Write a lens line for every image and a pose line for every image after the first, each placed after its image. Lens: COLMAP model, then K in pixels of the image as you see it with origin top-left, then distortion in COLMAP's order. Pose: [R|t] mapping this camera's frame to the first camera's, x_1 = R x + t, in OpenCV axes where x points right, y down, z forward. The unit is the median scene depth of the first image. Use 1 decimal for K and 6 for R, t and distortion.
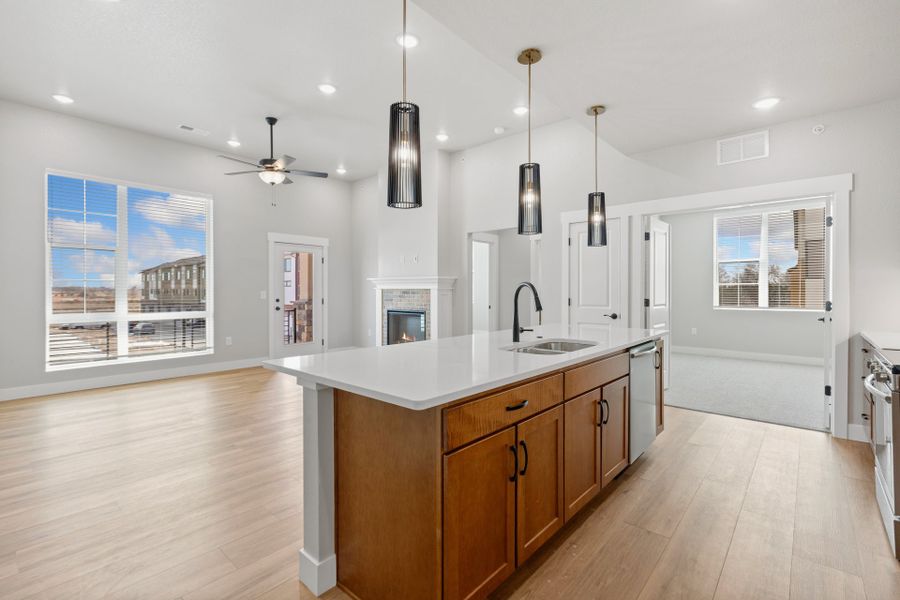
lens RADIAL K [[408.6, 0, 452.3], [0, 408.6, 294.2], [0, 0, 1]] dist [0.001980, -0.000766]
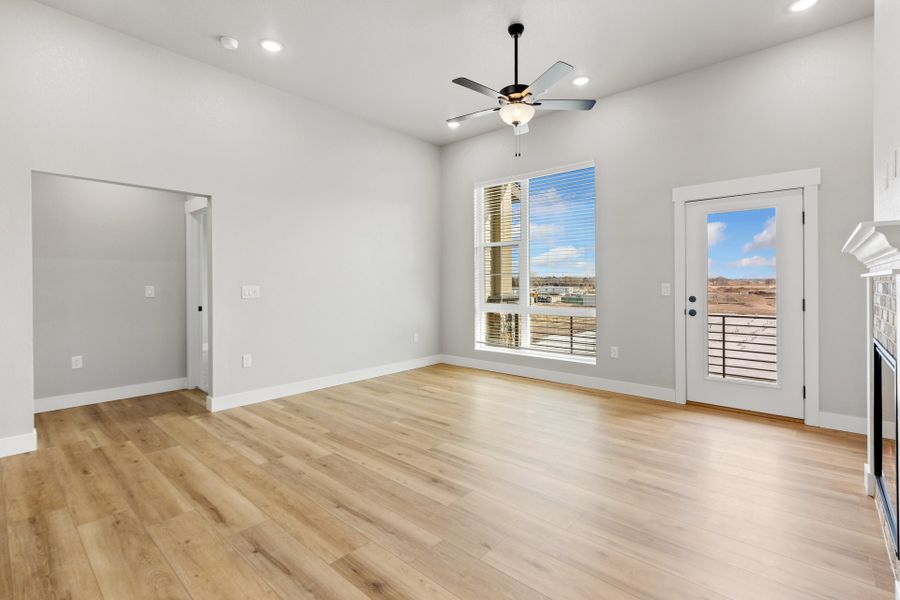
lens RADIAL K [[415.1, 0, 452.0], [0, 415.1, 285.4], [0, 0, 1]] dist [0.000104, 0.000128]
pose [[-0.004980, 0.005330, -0.999973, 0.194035], [-0.005747, 0.999969, 0.005359, -0.006474], [0.999971, 0.005774, -0.004949, 0.723670]]
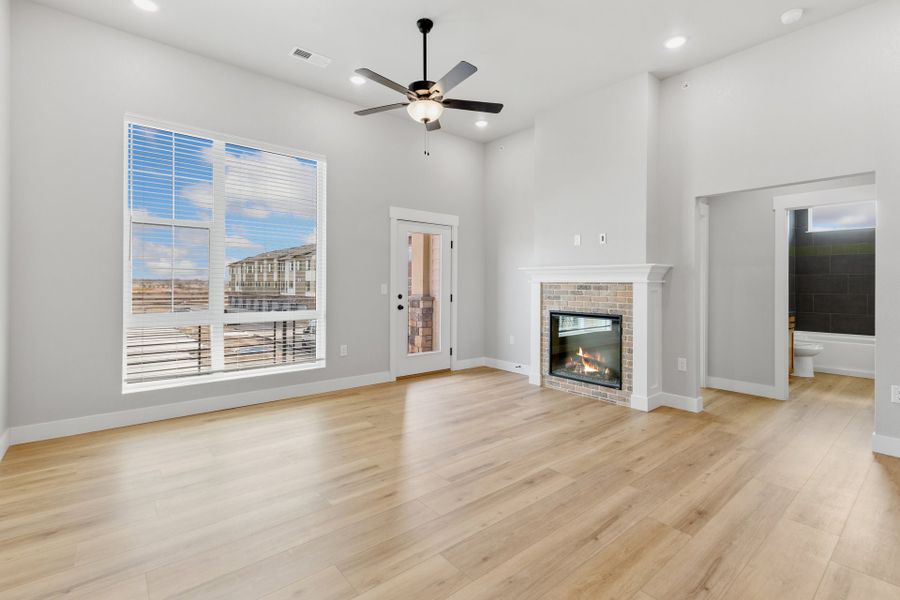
lens RADIAL K [[415.1, 0, 452.0], [0, 415.1, 285.4], [0, 0, 1]] dist [0.000104, 0.000128]
pose [[0.987956, 0.005747, -0.154628, -0.236453], [-0.006638, 0.999964, -0.005248, -0.002375], [0.154592, 0.006212, 0.987959, 0.281621]]
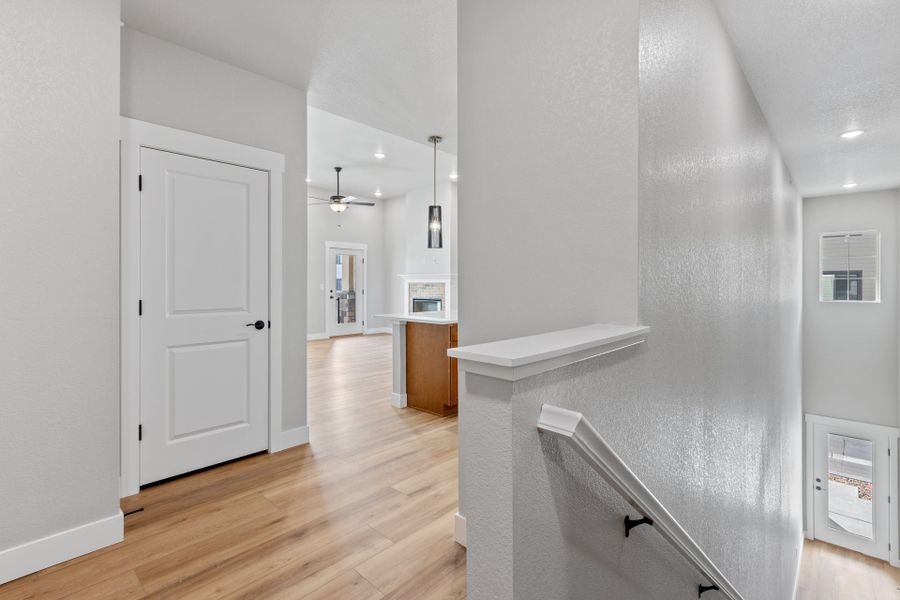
lens RADIAL K [[417.2, 0, 457.8], [0, 417.2, 285.0], [0, 0, 1]] dist [0.000245, 0.000033]
pose [[0.999769, -0.000642, -0.021475, 0.019004], [0.000521, 0.999984, -0.005643, 0.002937], [0.021478, 0.005631, 0.999753, -0.401825]]
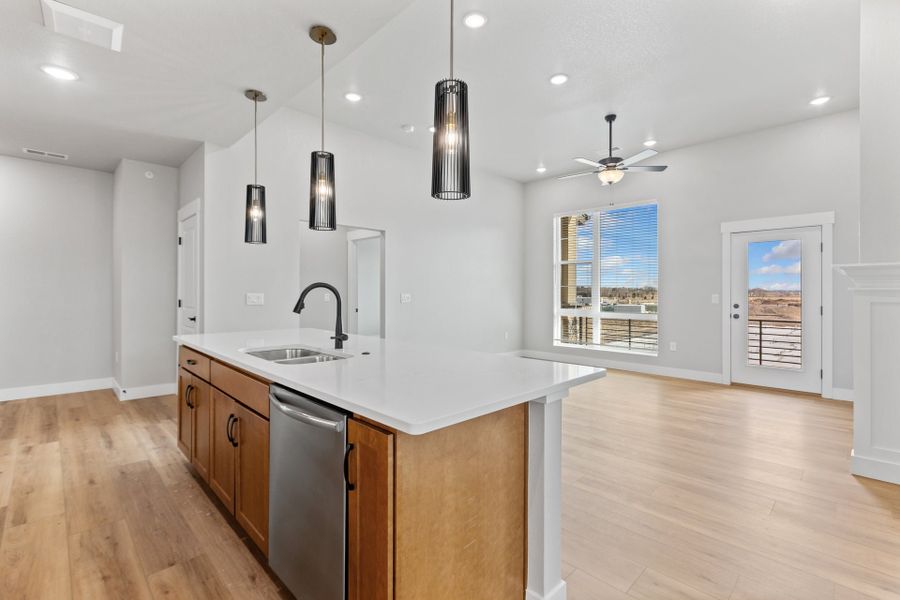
lens RADIAL K [[408.6, 0, 452.3], [0, 408.6, 294.2], [0, 0, 1]] dist [0.001980, -0.000766]
pose [[-0.072396, 0.003783, -0.997369, 0.445356], [-0.012469, 0.999911, 0.004698, -0.005279], [0.997298, 0.012776, -0.072342, 0.561949]]
